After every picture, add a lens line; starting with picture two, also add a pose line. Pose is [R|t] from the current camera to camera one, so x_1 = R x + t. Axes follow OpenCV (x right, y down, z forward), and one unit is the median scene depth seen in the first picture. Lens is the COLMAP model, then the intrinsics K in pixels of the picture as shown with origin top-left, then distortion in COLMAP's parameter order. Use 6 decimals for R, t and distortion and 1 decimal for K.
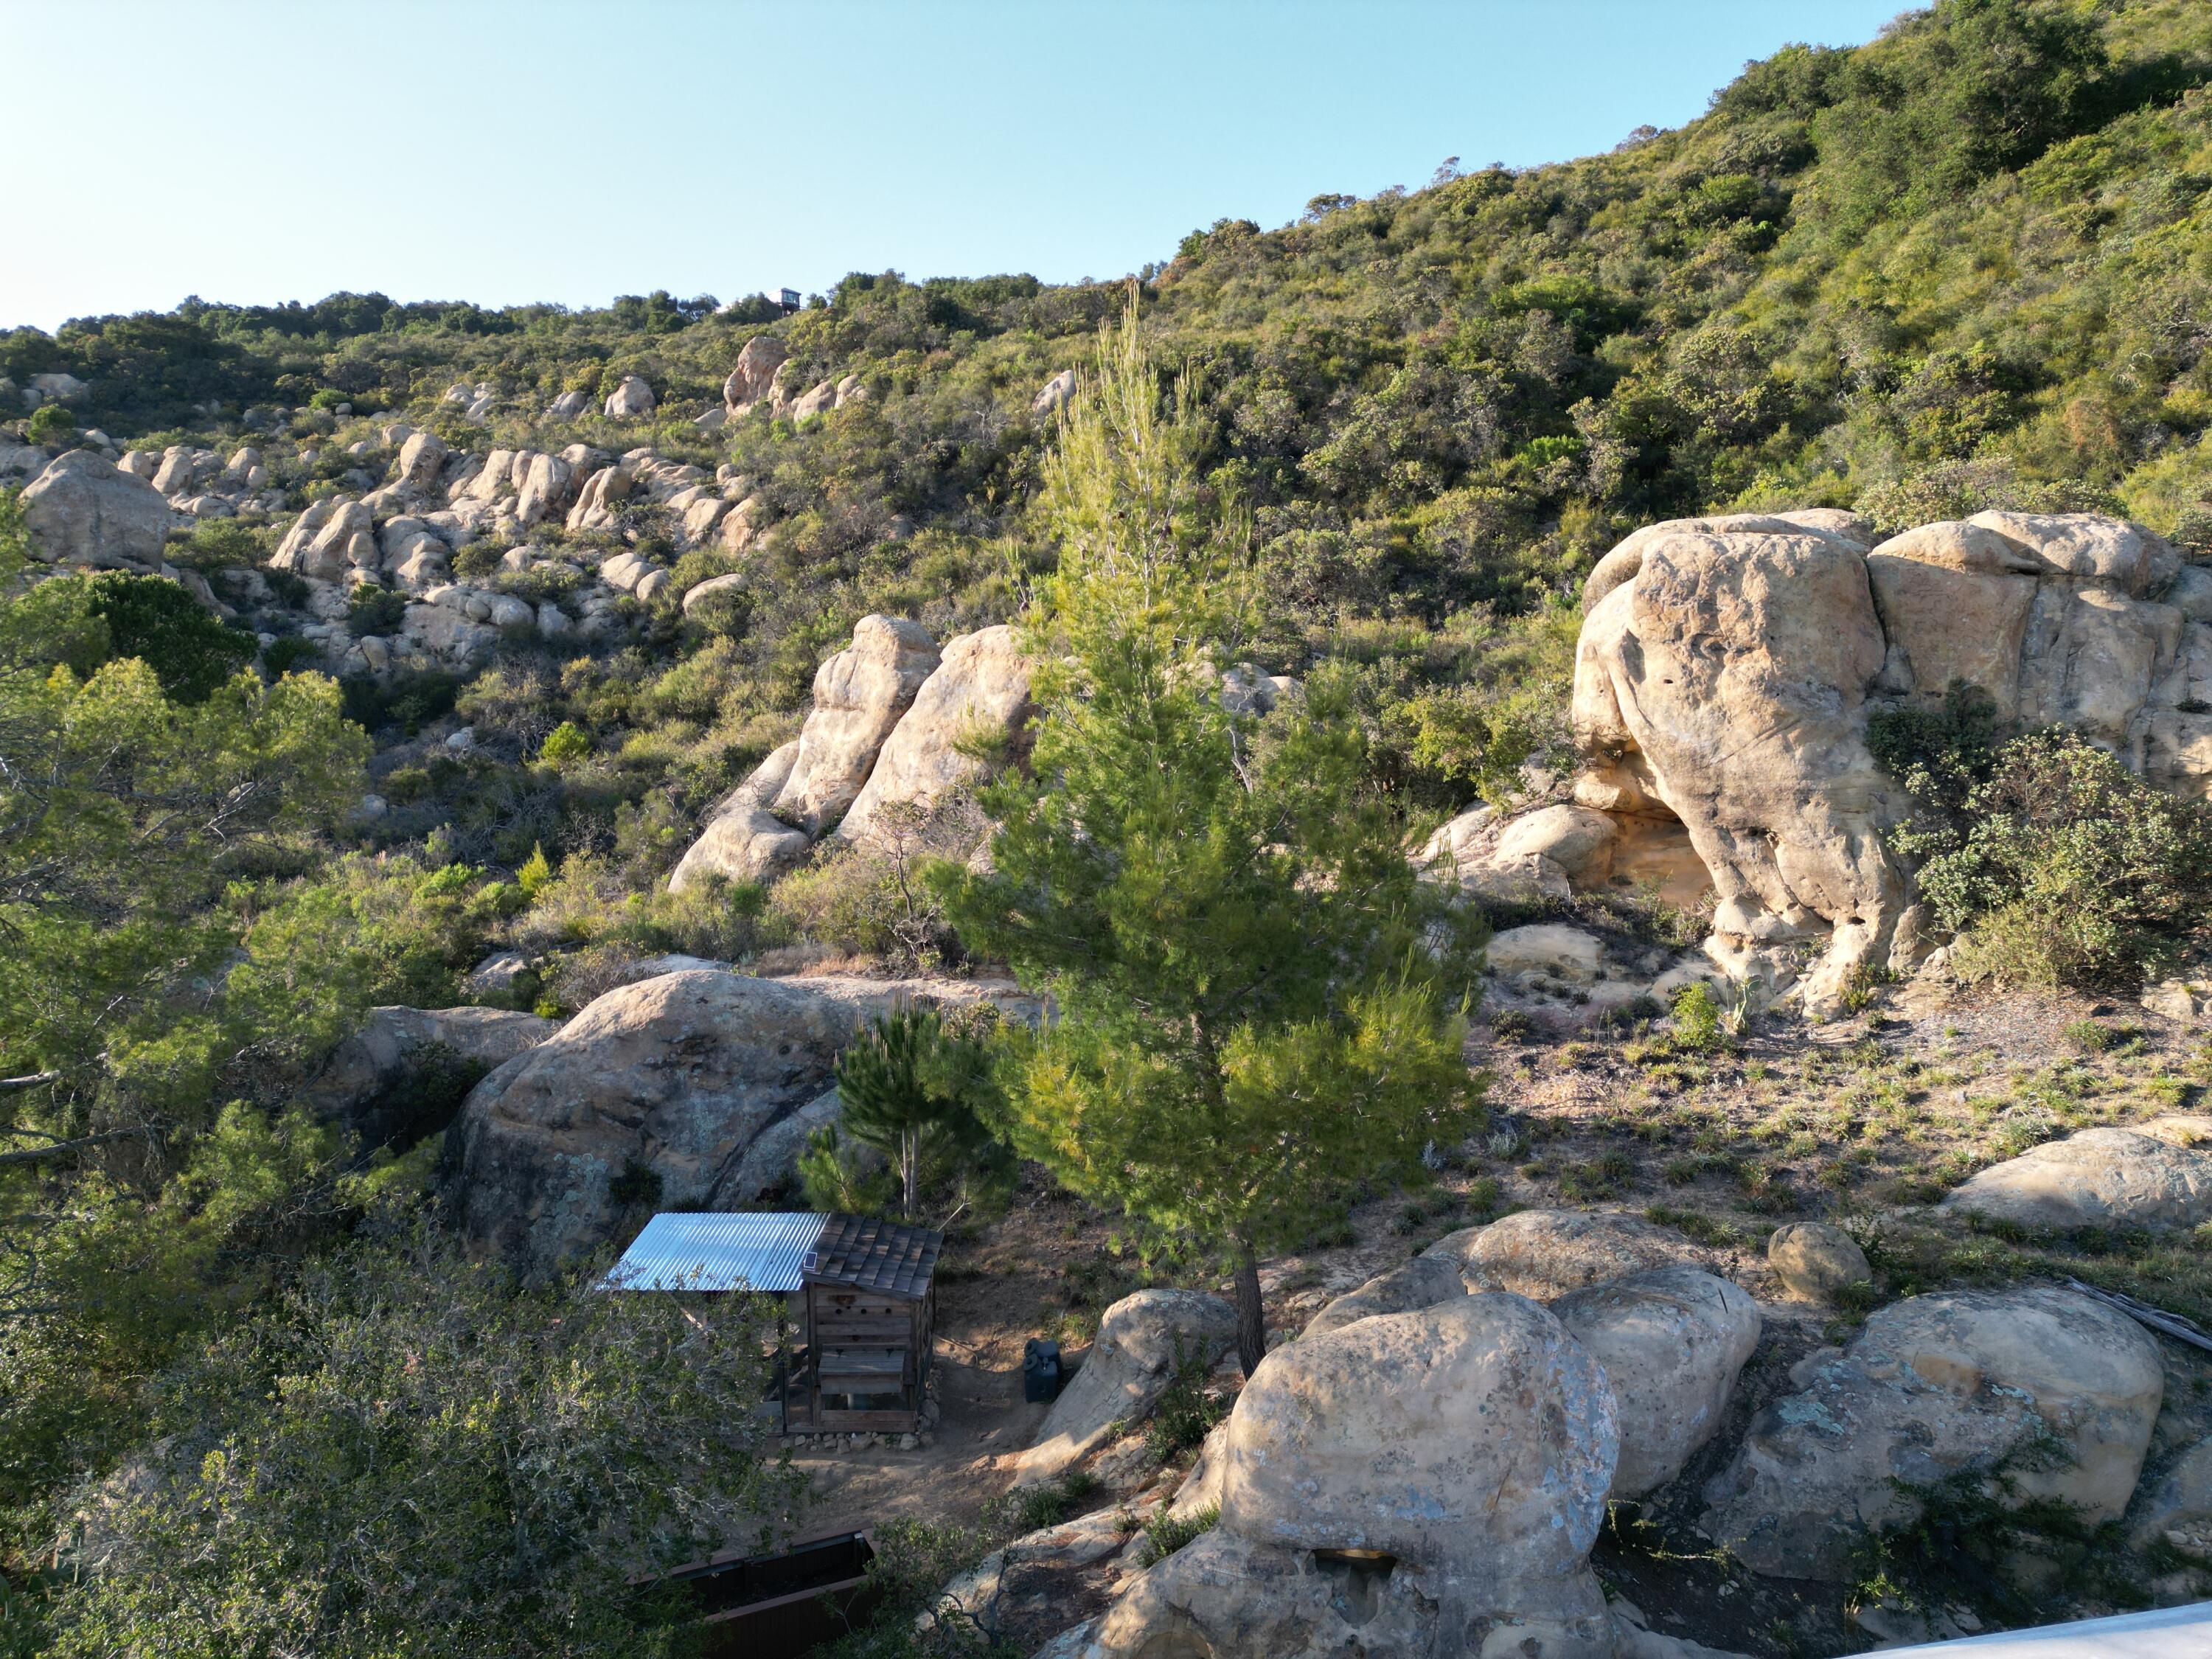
lens RADIAL K [[1561.7, 0, 1099.5], [0, 1561.7, 837.9], [0, 0, 1]] dist [0.071884, -0.058503]
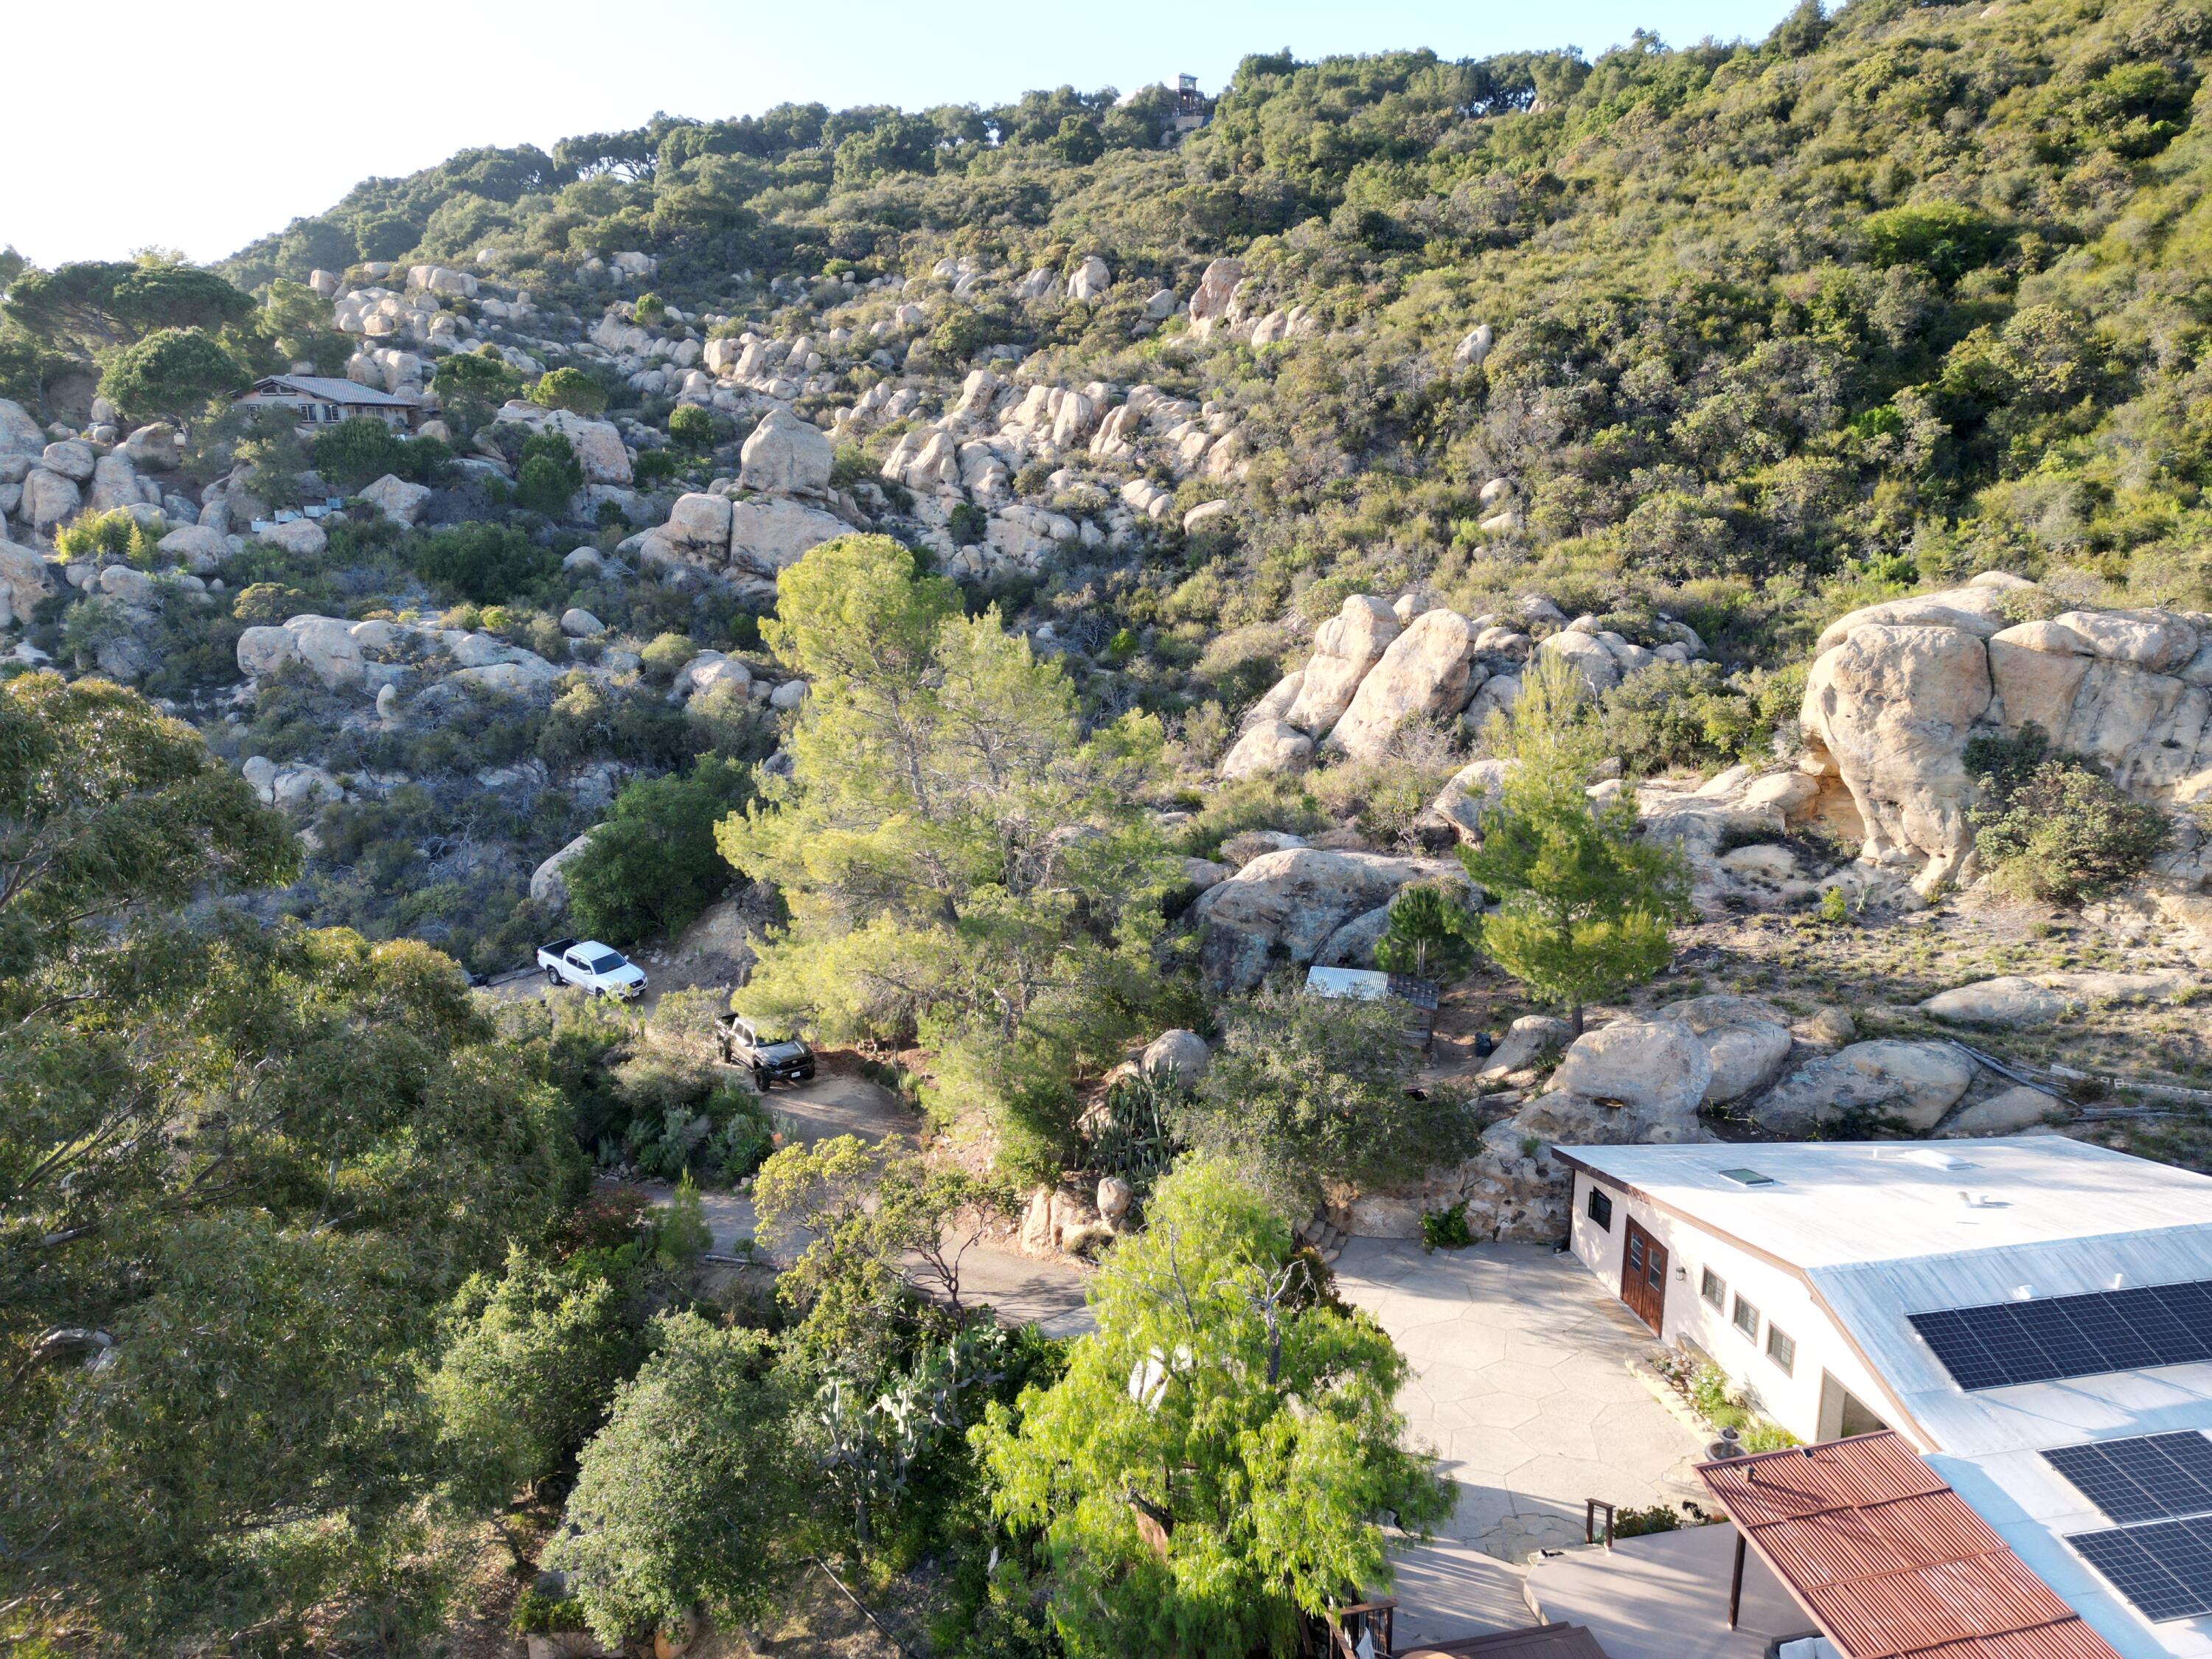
lens RADIAL K [[1561.7, 0, 1099.5], [0, 1561.7, 837.9], [0, 0, 1]] dist [0.071884, -0.058503]
pose [[0.975359, 0.054025, -0.213908, -0.032821], [-0.020788, 0.987746, 0.154679, -0.094457], [0.219643, -0.146421, 0.964530, -0.399286]]
